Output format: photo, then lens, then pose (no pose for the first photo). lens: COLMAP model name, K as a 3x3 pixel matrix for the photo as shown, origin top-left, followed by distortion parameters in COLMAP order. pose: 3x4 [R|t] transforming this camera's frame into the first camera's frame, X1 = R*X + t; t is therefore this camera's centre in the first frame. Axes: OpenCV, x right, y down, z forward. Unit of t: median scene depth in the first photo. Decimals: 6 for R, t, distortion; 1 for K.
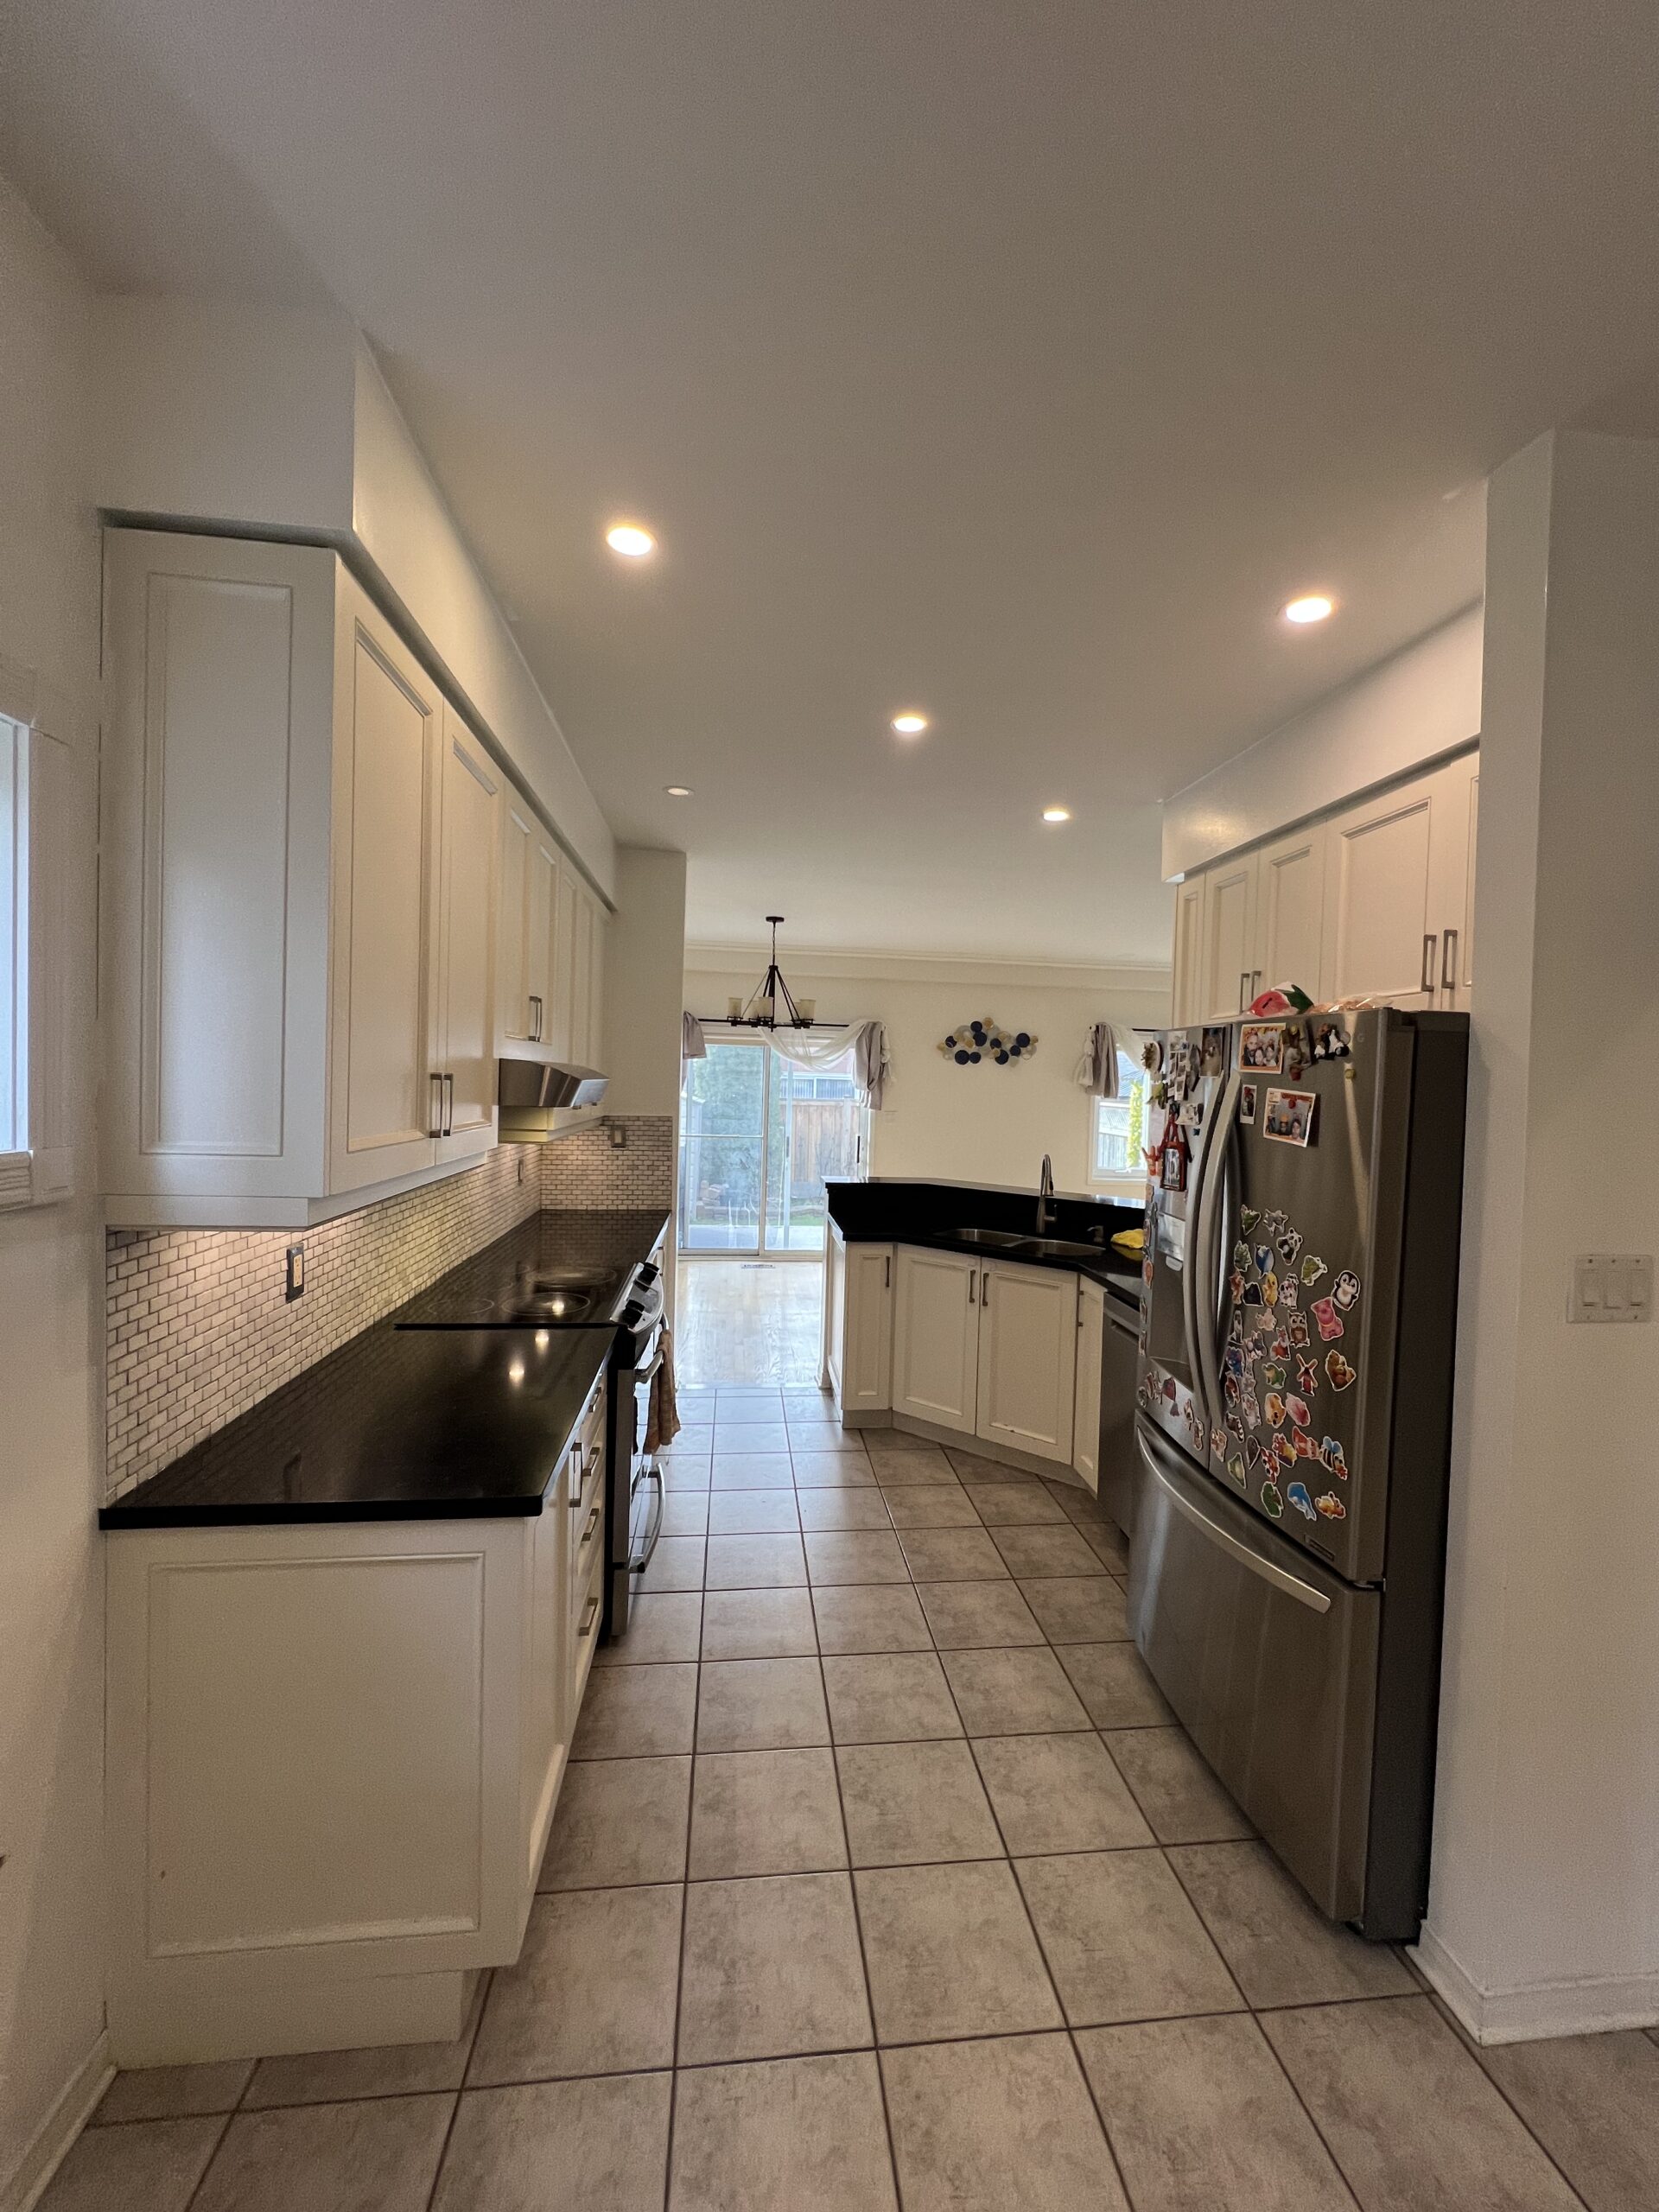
lens RADIAL K [[882.9, 0, 836.3], [0, 882.9, 1101.1], [0, 0, 1]] dist [0.000701, 0.000177]
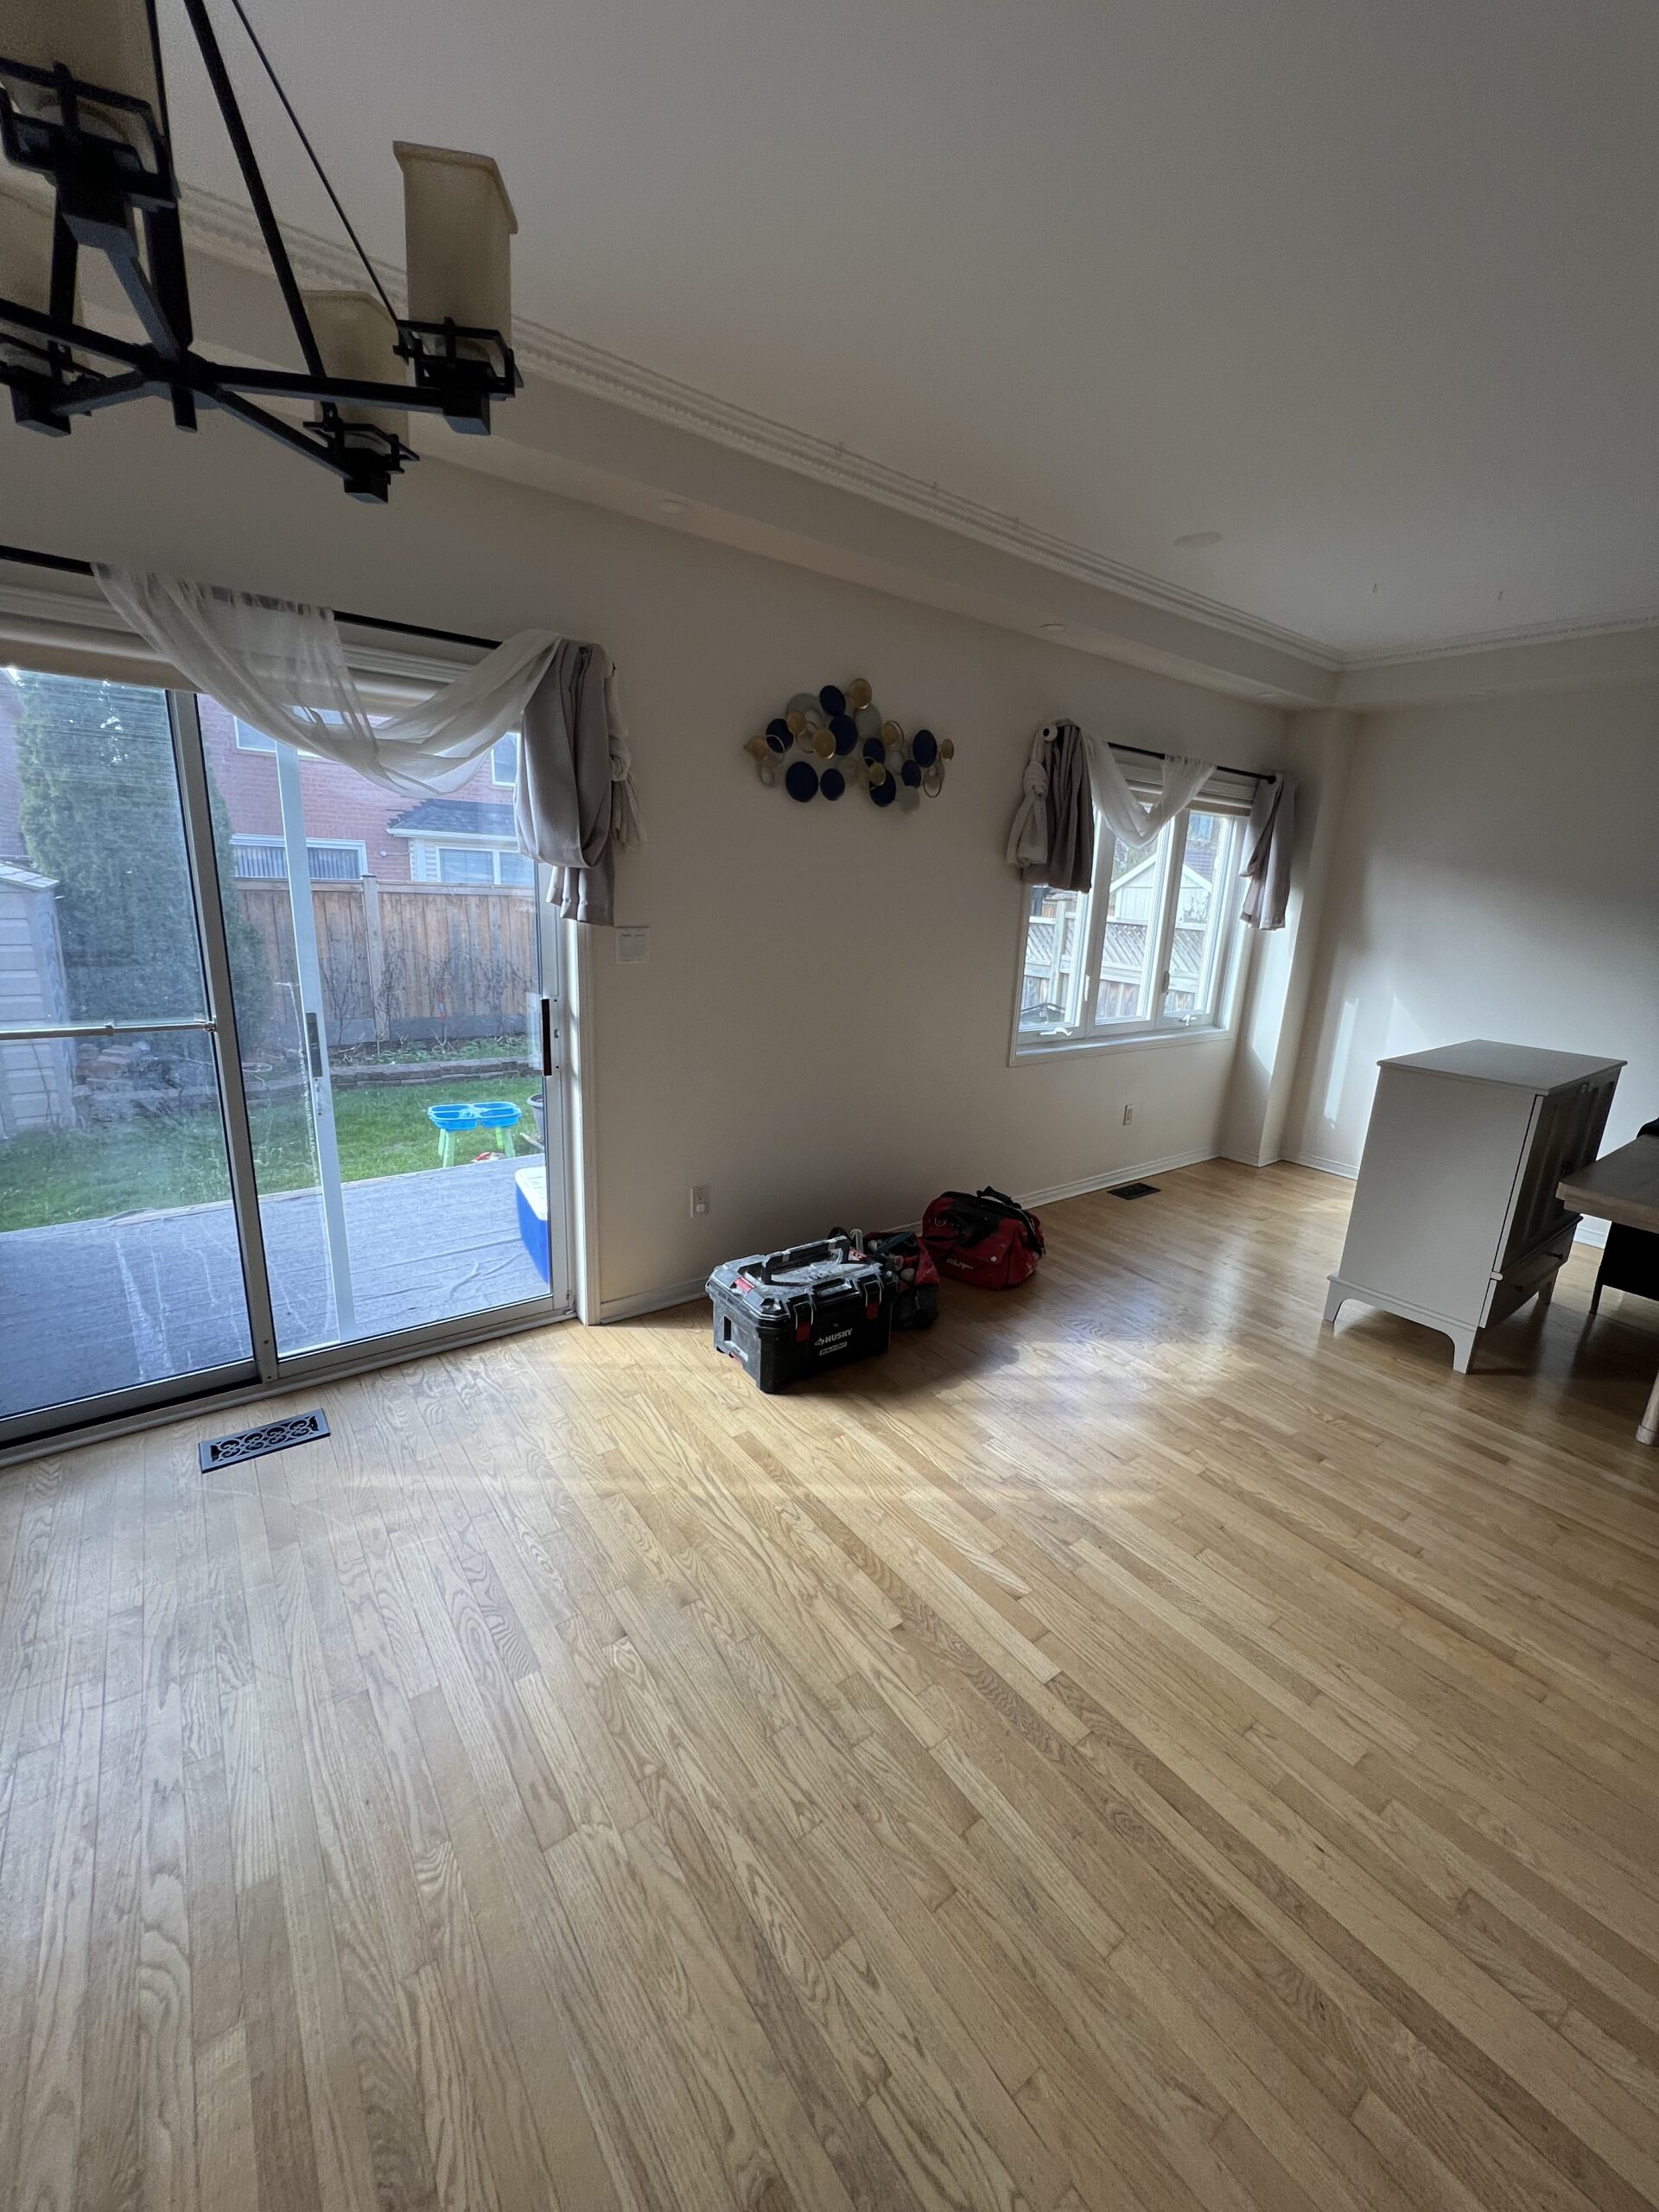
lens RADIAL K [[882.9, 0, 836.3], [0, 882.9, 1101.1], [0, 0, 1]] dist [0.000701, 0.000177]
pose [[0.864298, -0.114917, 0.489677, -0.168854], [-0.007795, 0.970373, 0.241484, -0.022776], [-0.502920, -0.212531, 0.837796, 2.079923]]
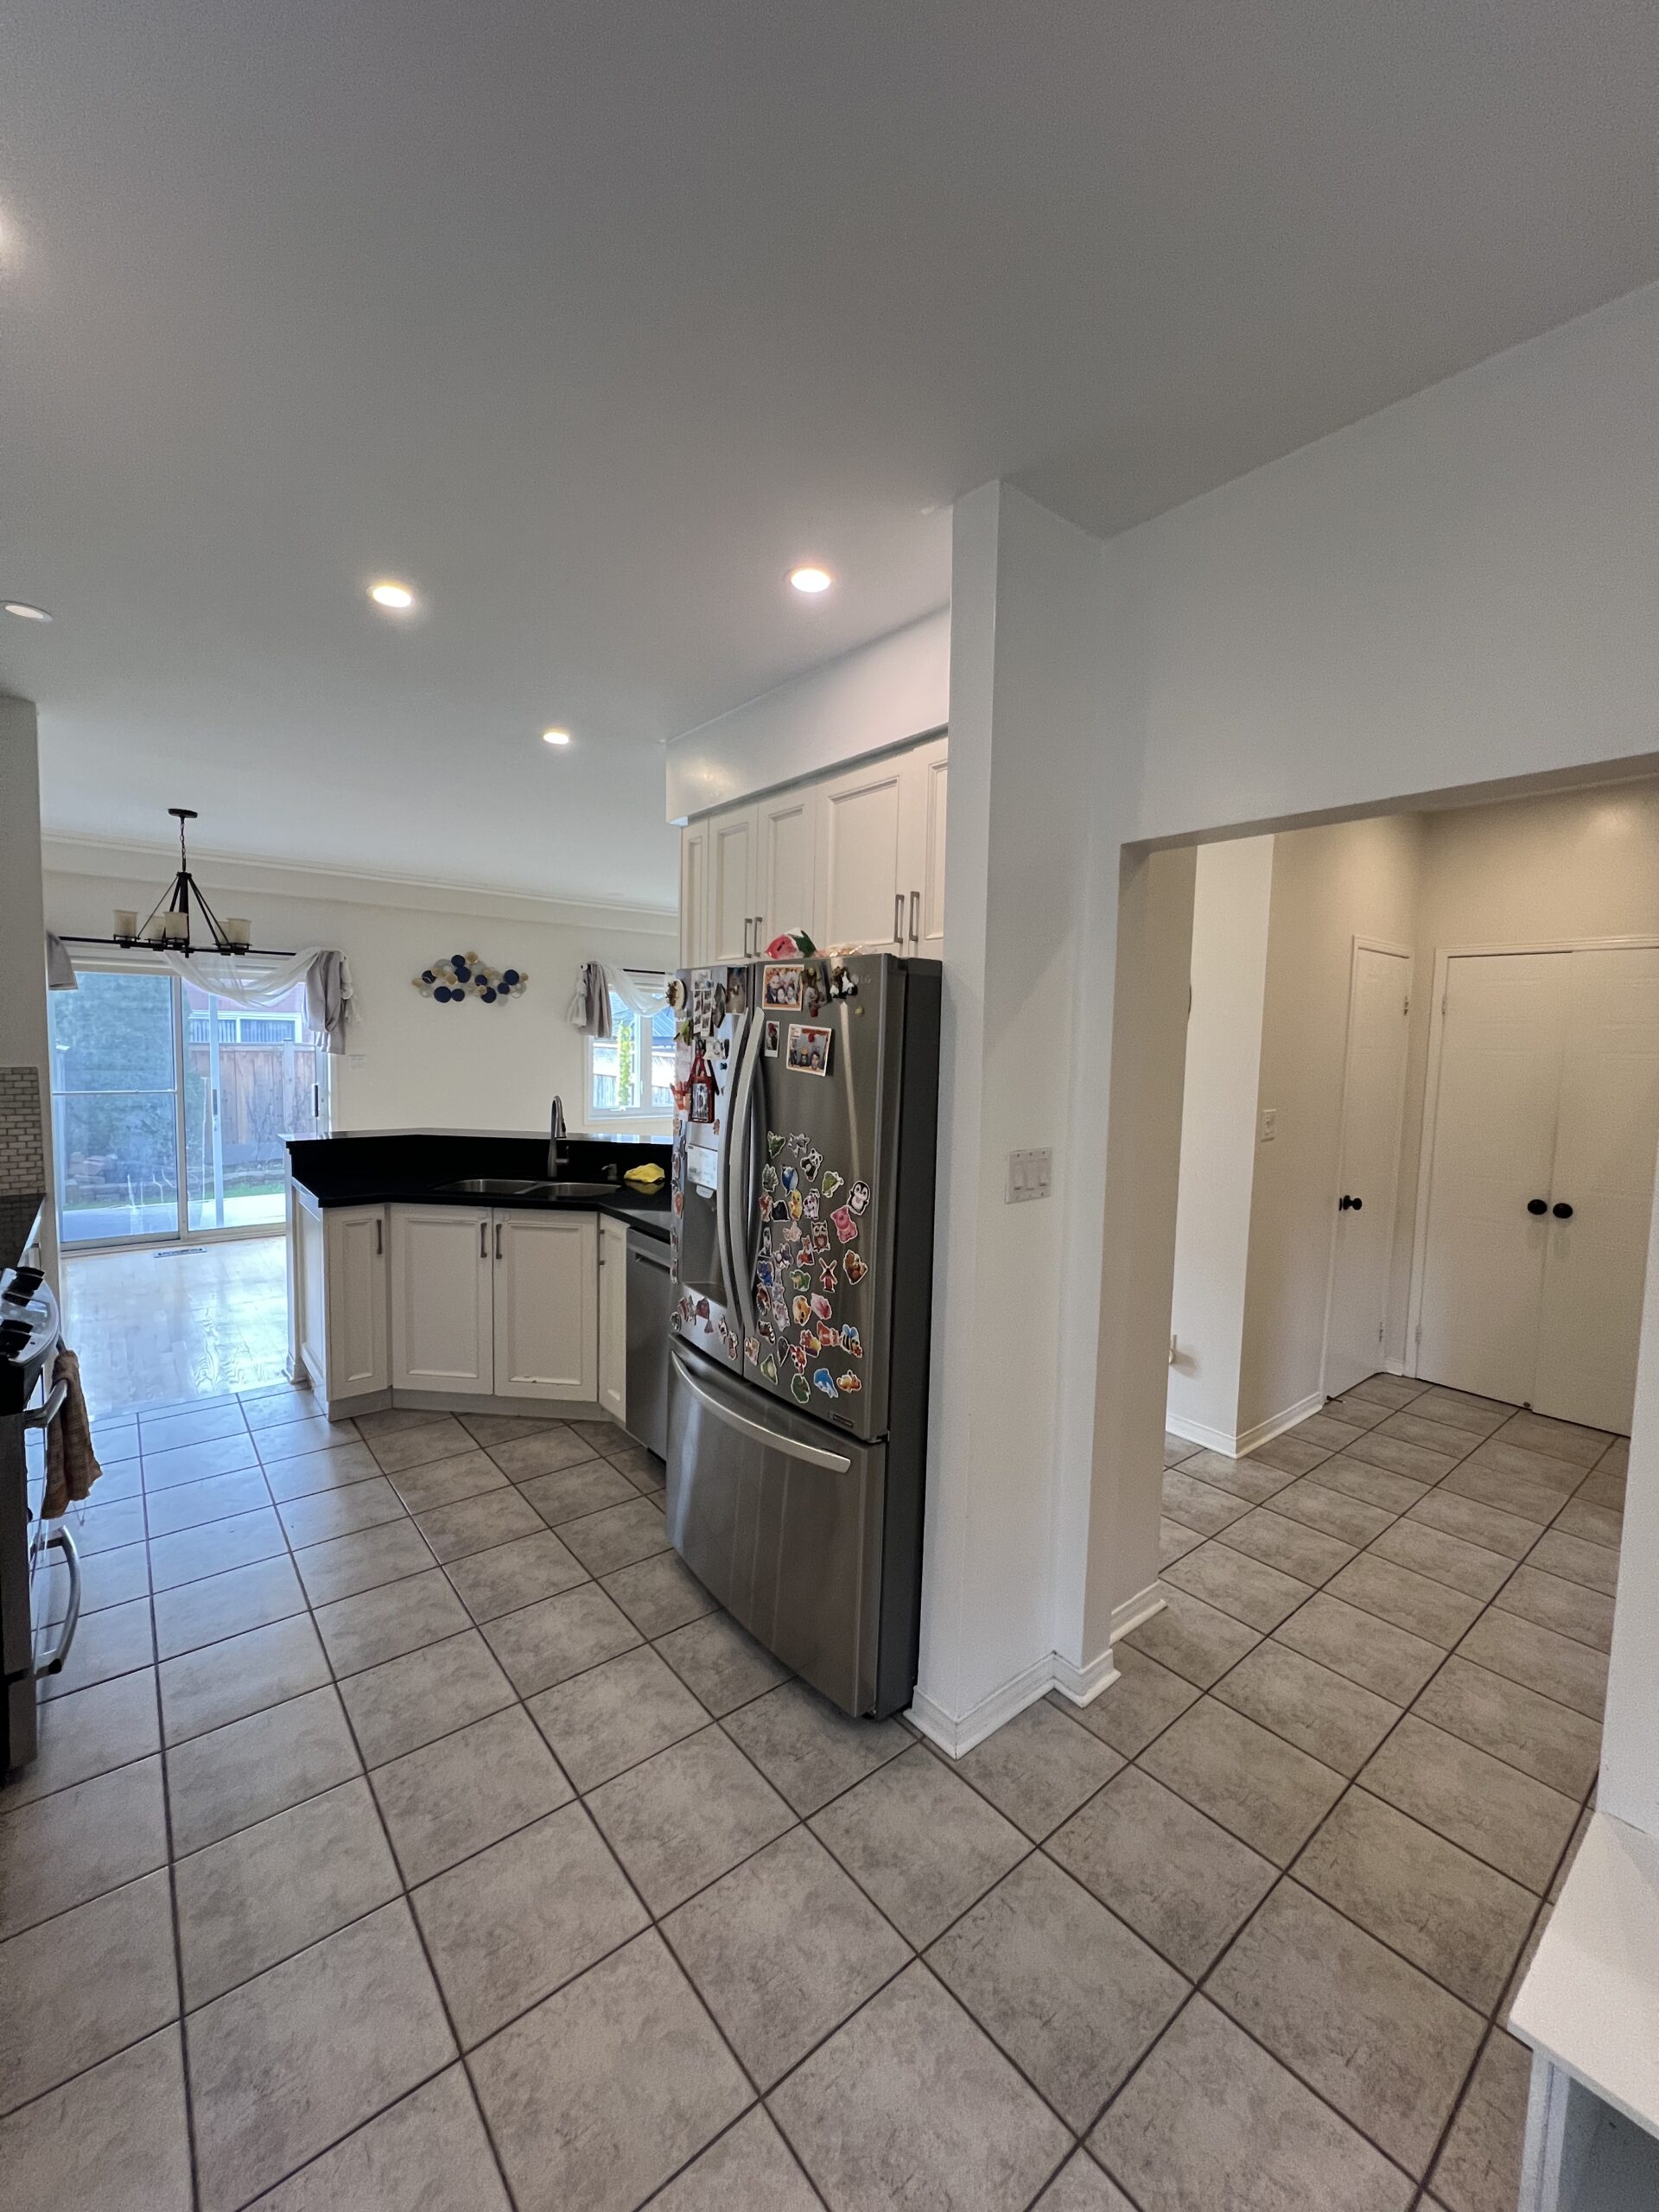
lens RADIAL K [[882.9, 0, 836.3], [0, 882.9, 1101.1], [0, 0, 1]] dist [0.000701, 0.000177]
pose [[0.839572, -0.048382, 0.541090, -0.048657], [0.012338, 0.997468, 0.070045, 0.003833], [-0.543109, -0.052132, 0.838042, 0.034988]]
